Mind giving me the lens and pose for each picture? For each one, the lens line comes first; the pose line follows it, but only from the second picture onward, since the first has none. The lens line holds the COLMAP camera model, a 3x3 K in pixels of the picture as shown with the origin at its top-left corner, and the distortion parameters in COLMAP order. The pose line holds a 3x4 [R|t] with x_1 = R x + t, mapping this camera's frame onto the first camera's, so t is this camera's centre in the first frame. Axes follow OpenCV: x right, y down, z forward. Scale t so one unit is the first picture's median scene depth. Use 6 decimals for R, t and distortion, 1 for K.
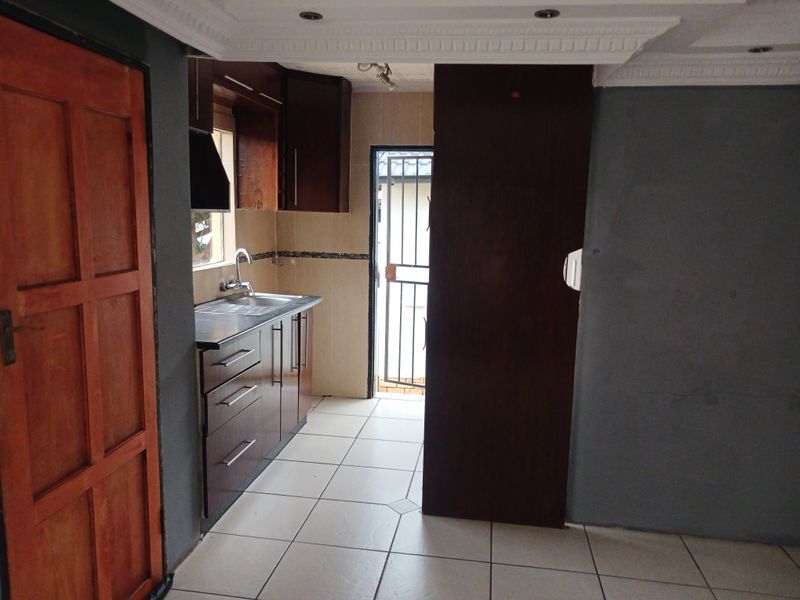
lens RADIAL K [[627.1, 0, 398.5], [0, 627.1, 301.9], [0, 0, 1]] dist [0.040223, -0.060838]
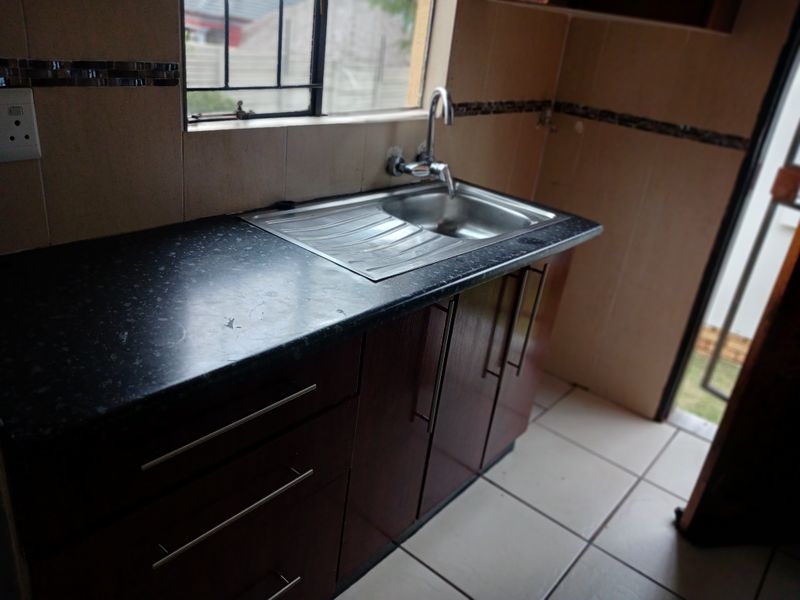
lens RADIAL K [[627.1, 0, 398.5], [0, 627.1, 301.9], [0, 0, 1]] dist [0.040223, -0.060838]
pose [[0.852442, 0.286934, -0.437048, -0.030330], [-0.170694, 0.942876, 0.286092, -0.052333], [0.494172, -0.169276, 0.852725, 0.478085]]
